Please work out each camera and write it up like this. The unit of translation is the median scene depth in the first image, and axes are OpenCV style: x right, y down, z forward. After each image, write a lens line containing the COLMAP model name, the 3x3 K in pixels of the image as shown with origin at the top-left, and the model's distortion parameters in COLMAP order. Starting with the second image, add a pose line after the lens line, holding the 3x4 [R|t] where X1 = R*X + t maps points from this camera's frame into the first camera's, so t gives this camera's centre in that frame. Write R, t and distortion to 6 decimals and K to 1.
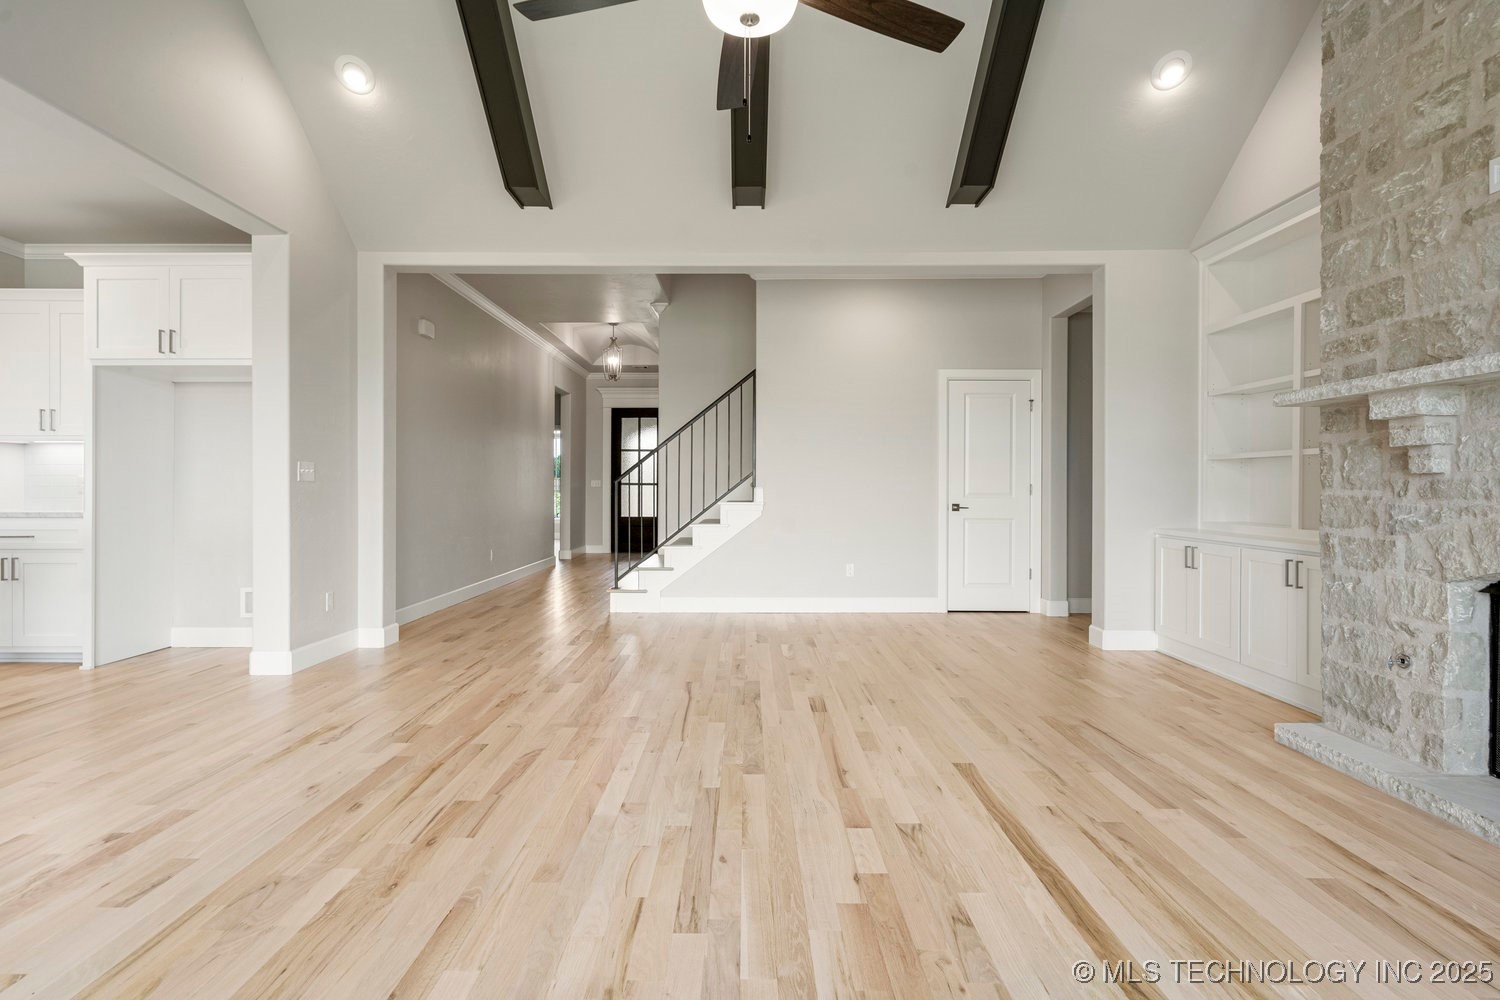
lens RADIAL K [[736.1, 0, 747.7], [0, 736.1, 498.1], [0, 0, 1]] dist [0.002761, 0.000244]
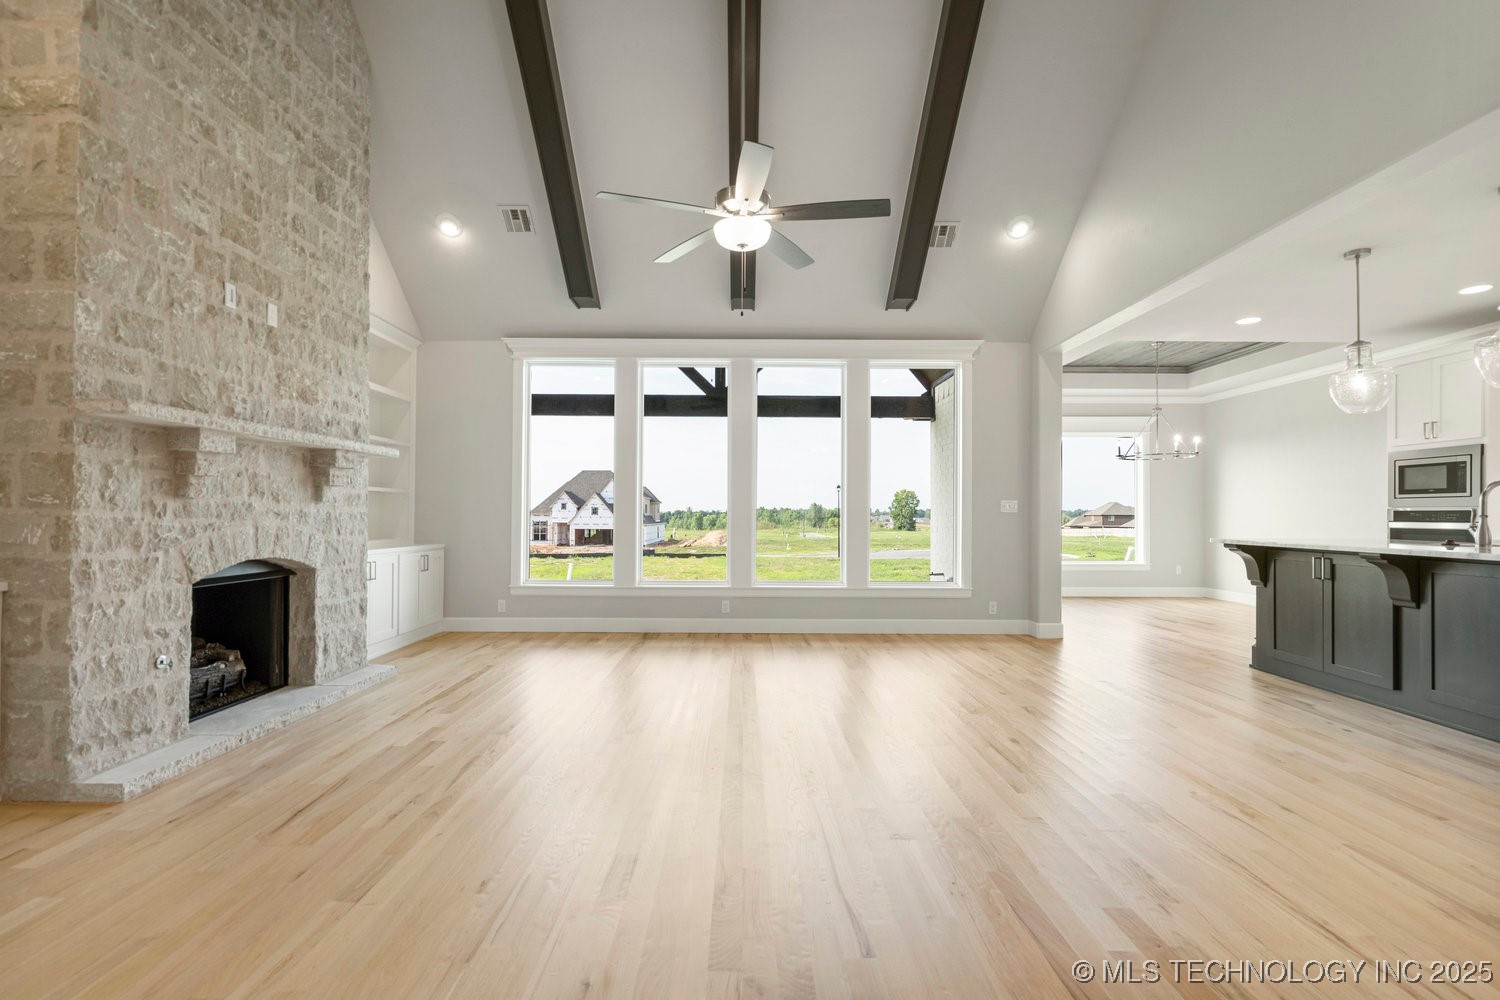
lens RADIAL K [[691.6, 0, 750.8], [0, 691.6, 503.5], [0, 0, 1]] dist [-0.000589, -0.000051]
pose [[-0.999864, -0.009450, -0.013531, -0.000215], [-0.009361, 0.999934, -0.006614, -0.023733], [0.013592, -0.006487, -0.999887, 2.033100]]
